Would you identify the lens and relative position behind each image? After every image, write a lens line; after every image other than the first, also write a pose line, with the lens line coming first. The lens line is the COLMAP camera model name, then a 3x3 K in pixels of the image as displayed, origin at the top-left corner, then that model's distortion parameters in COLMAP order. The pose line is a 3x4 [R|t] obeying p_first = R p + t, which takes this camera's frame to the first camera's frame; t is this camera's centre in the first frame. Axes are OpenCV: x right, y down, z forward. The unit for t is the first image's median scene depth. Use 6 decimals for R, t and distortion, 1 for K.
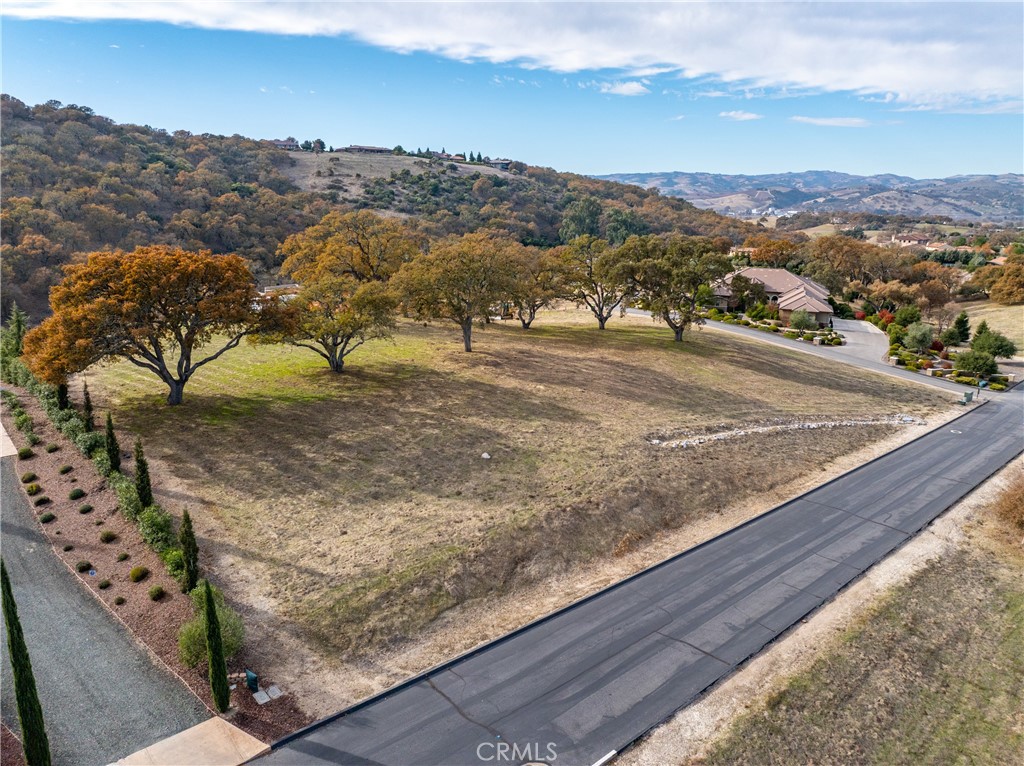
lens RADIAL K [[719.9, 0, 515.2], [0, 719.9, 376.3], [0, 0, 1]] dist [-0.040662, 0.006354]
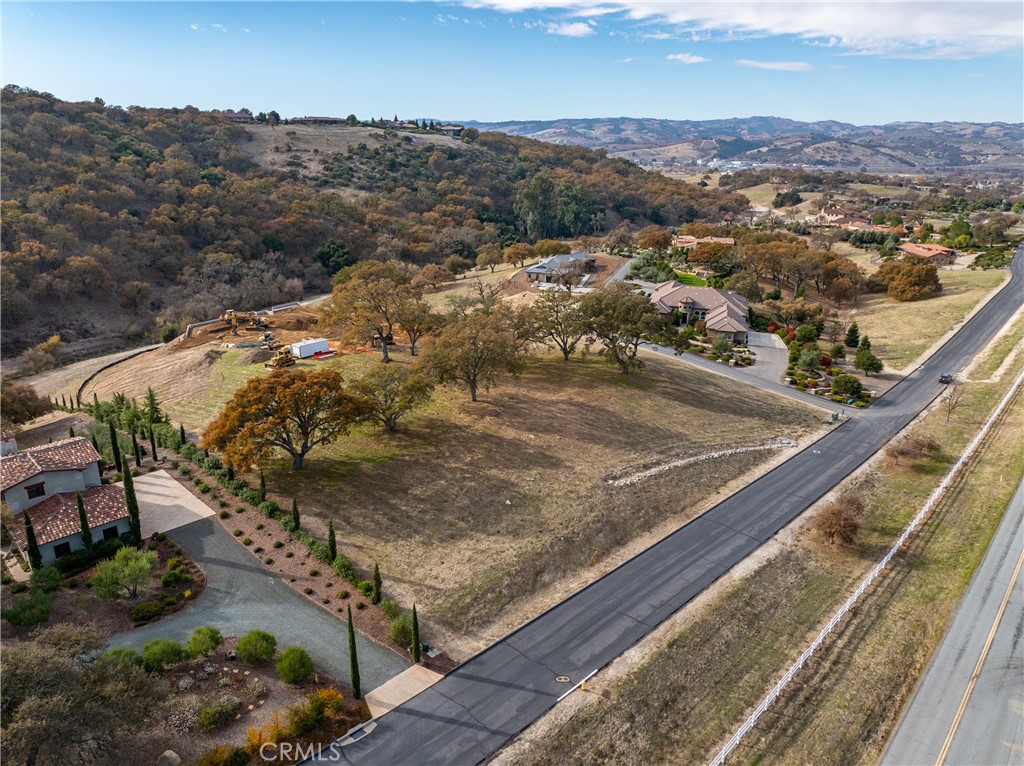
lens RADIAL K [[719.9, 0, 515.2], [0, 719.9, 376.3], [0, 0, 1]] dist [-0.040662, 0.006354]
pose [[0.997385, -0.020859, 0.069198, -0.118822], [0.015836, 0.997253, 0.072362, -0.262638], [-0.070517, -0.071077, 0.994975, -0.540778]]
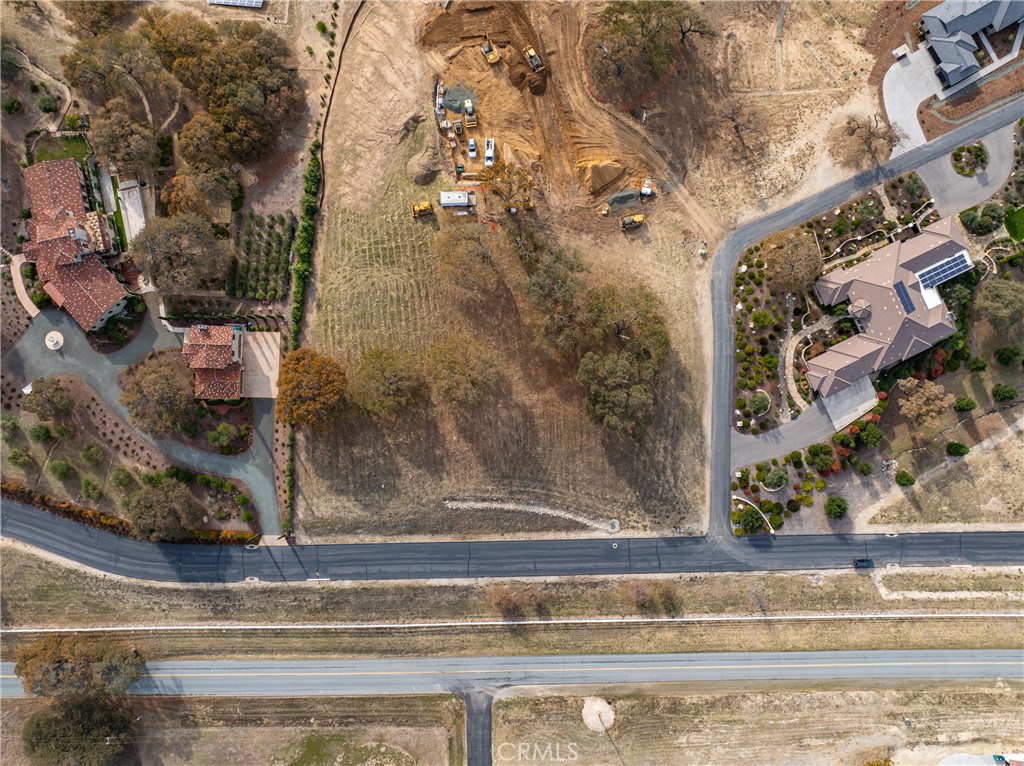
lens RADIAL K [[719.9, 0, 515.2], [0, 719.9, 376.3], [0, 0, 1]] dist [-0.040662, 0.006354]
pose [[0.728950, 0.684152, -0.023840, 0.122543], [-0.159363, 0.203460, 0.966027, -2.970559], [0.665759, -0.700386, 0.257341, 0.817467]]
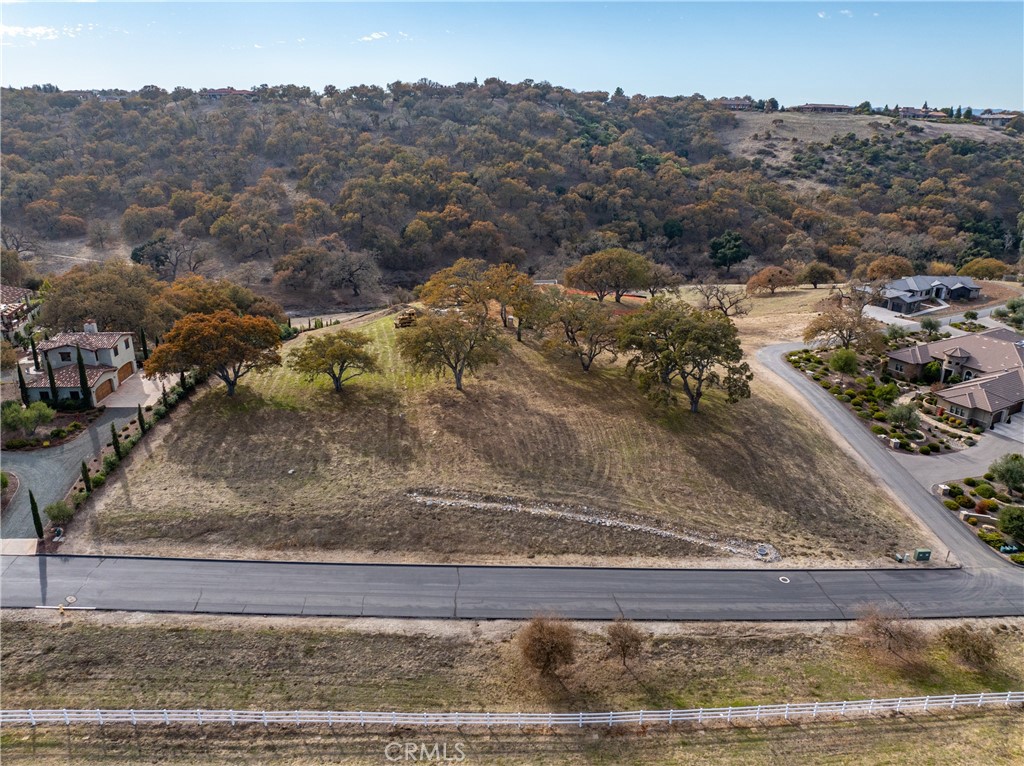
lens RADIAL K [[719.9, 0, 515.2], [0, 719.9, 376.3], [0, 0, 1]] dist [-0.040662, 0.006354]
pose [[0.774684, 0.208818, -0.596875, 1.202320], [-0.156010, 0.977839, 0.139614, -0.386713], [0.612801, -0.015039, 0.790094, -0.011292]]
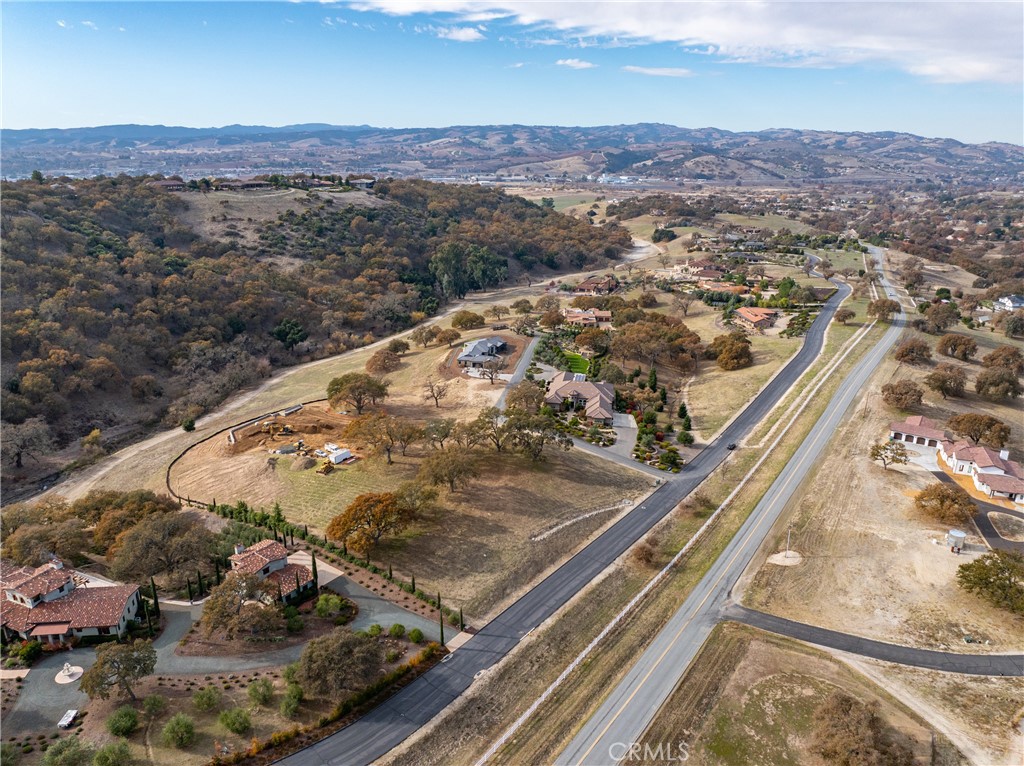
lens RADIAL K [[719.9, 0, 515.2], [0, 719.9, 376.3], [0, 0, 1]] dist [-0.040662, 0.006354]
pose [[0.977324, -0.062791, 0.202226, -0.471916], [0.048930, 0.996143, 0.072831, -0.856103], [-0.206020, -0.061285, 0.976627, -2.003718]]
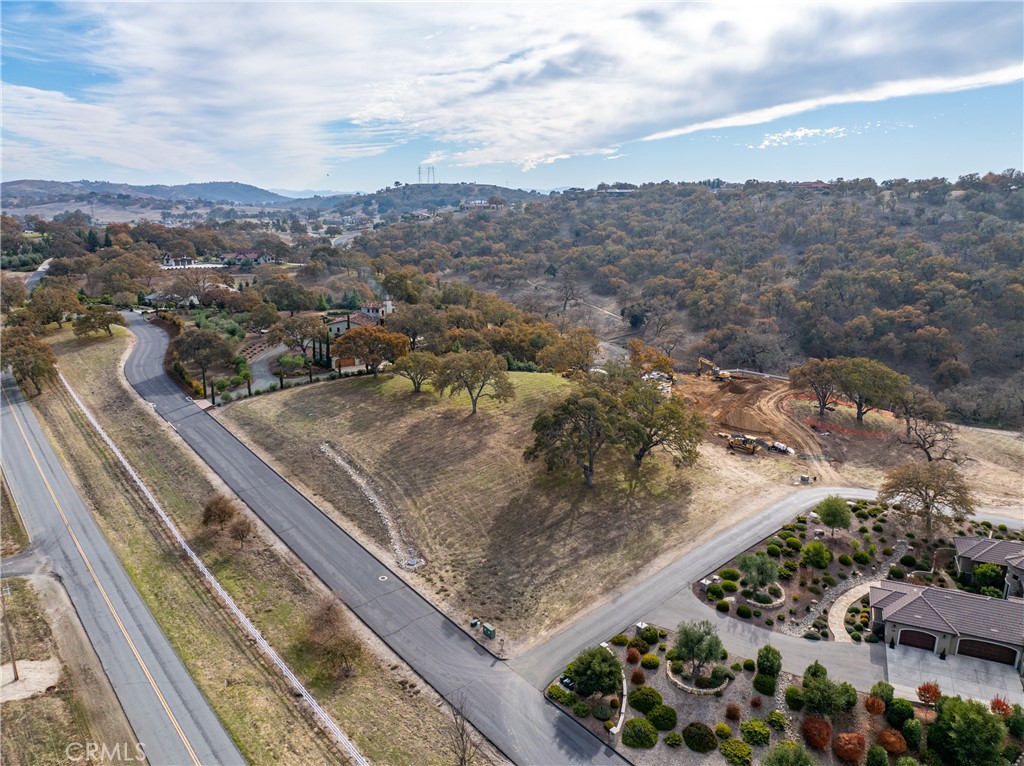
lens RADIAL K [[719.9, 0, 515.2], [0, 719.9, 376.3], [0, 0, 1]] dist [-0.040662, 0.006354]
pose [[-0.055110, 0.225900, -0.972590, 2.394877], [-0.258345, 0.937675, 0.232429, -0.817611], [0.964479, 0.264073, 0.006685, 1.554484]]
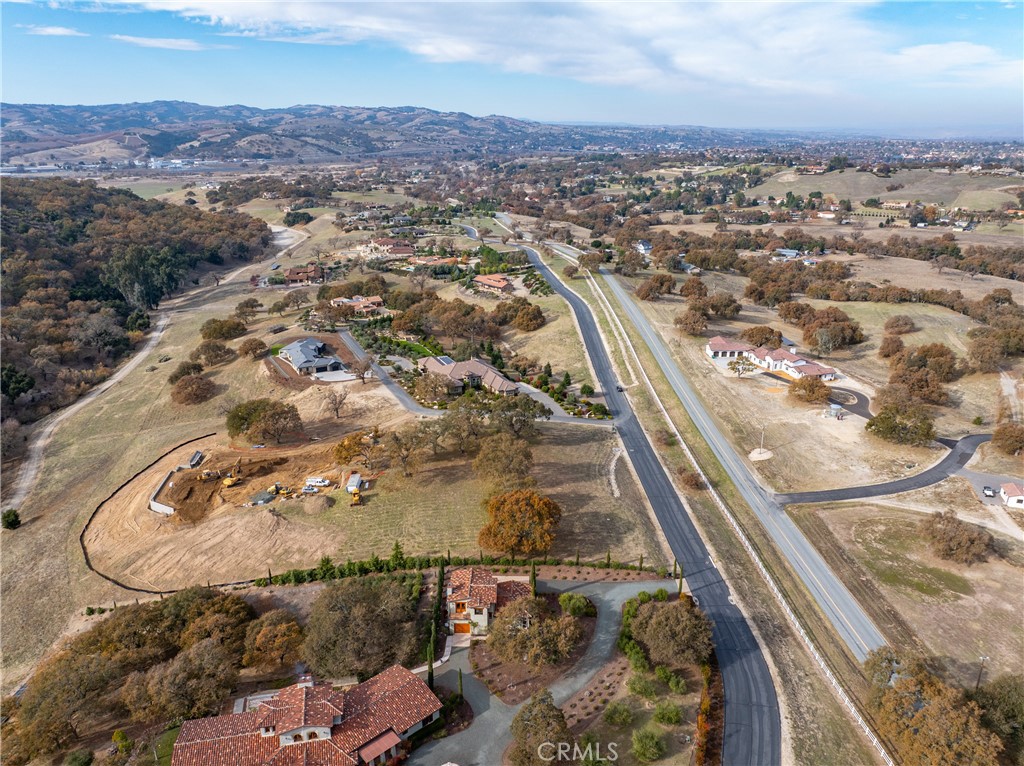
lens RADIAL K [[719.9, 0, 515.2], [0, 719.9, 376.3], [0, 0, 1]] dist [-0.040662, 0.006354]
pose [[0.677309, -0.249031, 0.692268, -2.390956], [0.181622, 0.968443, 0.170682, -1.148912], [-0.712927, 0.010127, 0.701165, -1.067018]]
